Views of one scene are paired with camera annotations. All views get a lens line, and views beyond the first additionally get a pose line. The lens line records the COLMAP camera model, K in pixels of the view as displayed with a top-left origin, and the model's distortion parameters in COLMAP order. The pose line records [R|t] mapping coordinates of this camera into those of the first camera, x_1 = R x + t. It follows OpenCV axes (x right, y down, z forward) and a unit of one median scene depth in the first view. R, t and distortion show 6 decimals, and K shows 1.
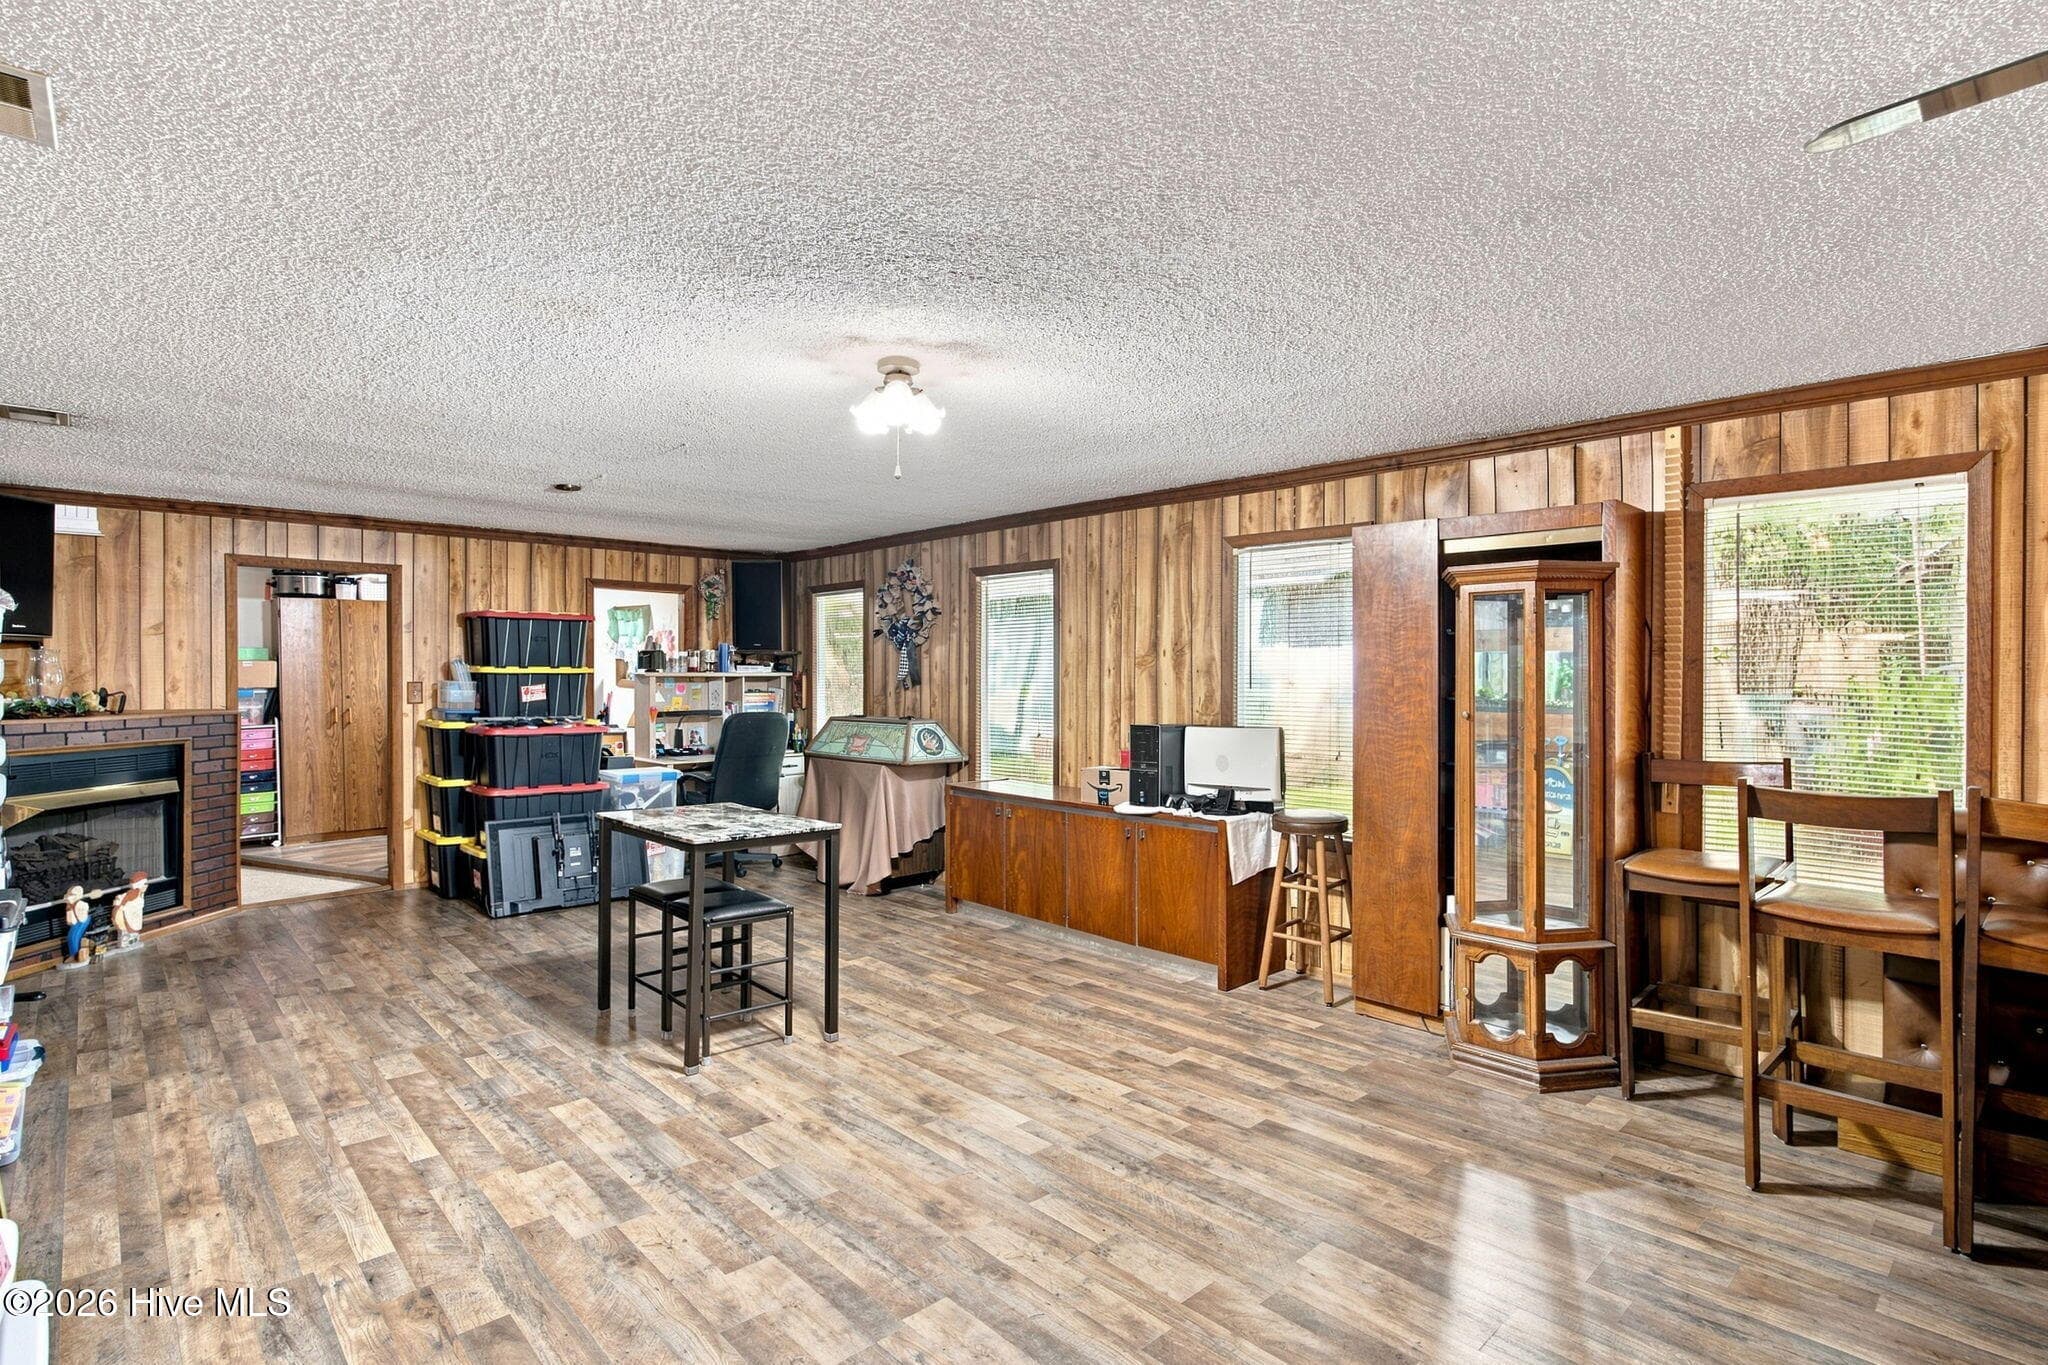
lens RADIAL K [[1007.1, 0, 1024.0], [0, 1007.1, 682.5], [0, 0, 1]] dist [-0.029942, 0.000684]
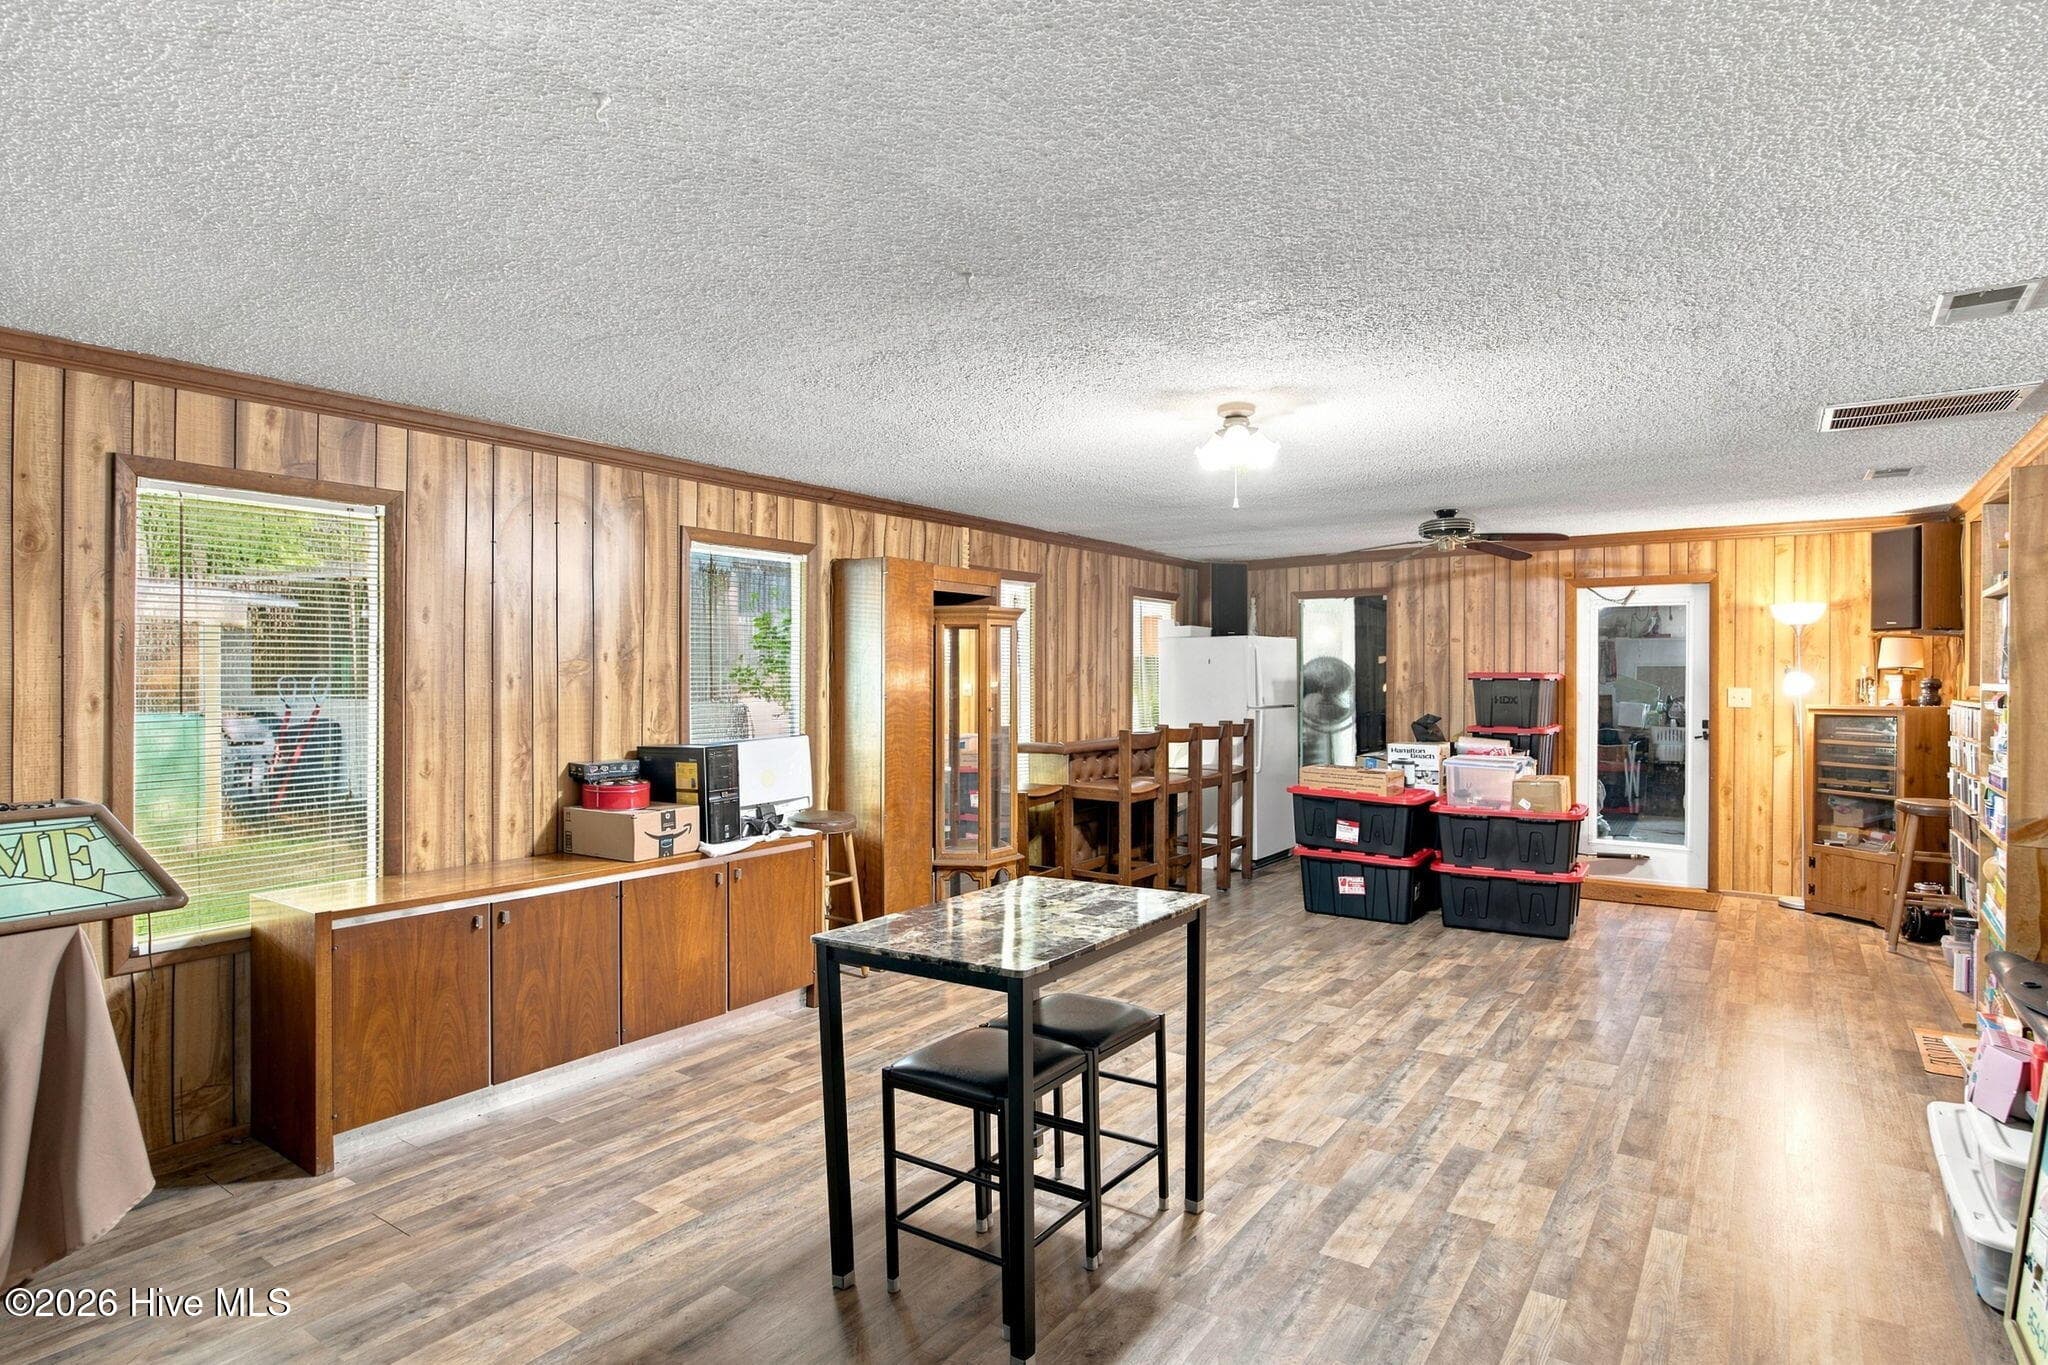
lens RADIAL K [[1090.4, 0, 1024.0], [0, 1090.4, 682.5], [0, 0, 1]] dist [-0.005170, -0.000048]
pose [[-0.208113, -0.011608, 0.978036, -0.848561], [0.007101, 0.999885, 0.013378, -0.021071], [-0.978079, 0.009729, -0.208007, 0.983511]]
